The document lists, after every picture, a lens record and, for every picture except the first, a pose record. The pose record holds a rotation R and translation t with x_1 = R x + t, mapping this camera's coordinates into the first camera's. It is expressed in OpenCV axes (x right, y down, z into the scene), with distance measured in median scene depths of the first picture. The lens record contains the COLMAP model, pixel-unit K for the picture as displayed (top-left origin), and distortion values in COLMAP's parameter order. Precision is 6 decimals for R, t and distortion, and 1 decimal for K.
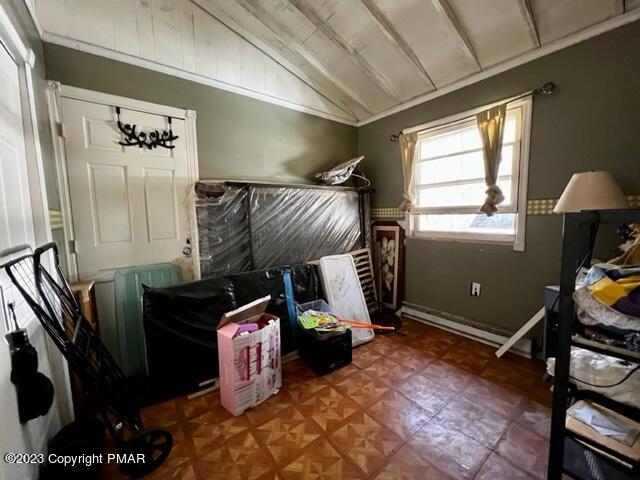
lens RADIAL K [[258.2, 0, 318.4], [0, 258.2, 240.0], [0, 0, 1]] dist [-0.004406, -0.000084]
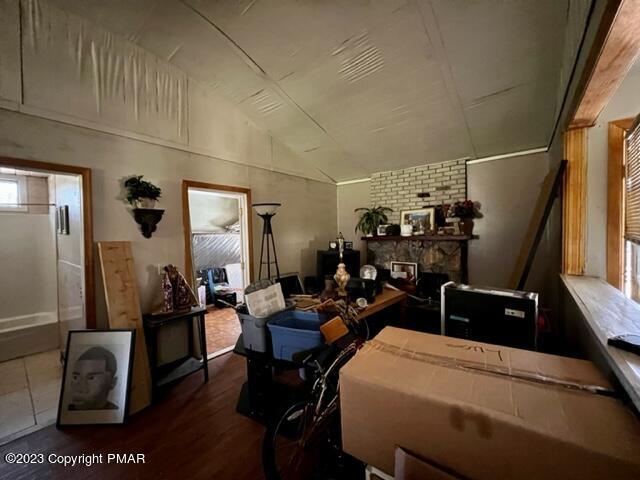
lens RADIAL K [[258.2, 0, 319.7], [0, 258.2, 239.9], [0, 0, 1]] dist [-0.004406, -0.000084]
pose [[0.976675, -0.003816, 0.214687, 0.327404], [0.018946, 0.997474, -0.068460, 0.022694], [-0.213884, 0.070931, 0.974281, -1.408416]]
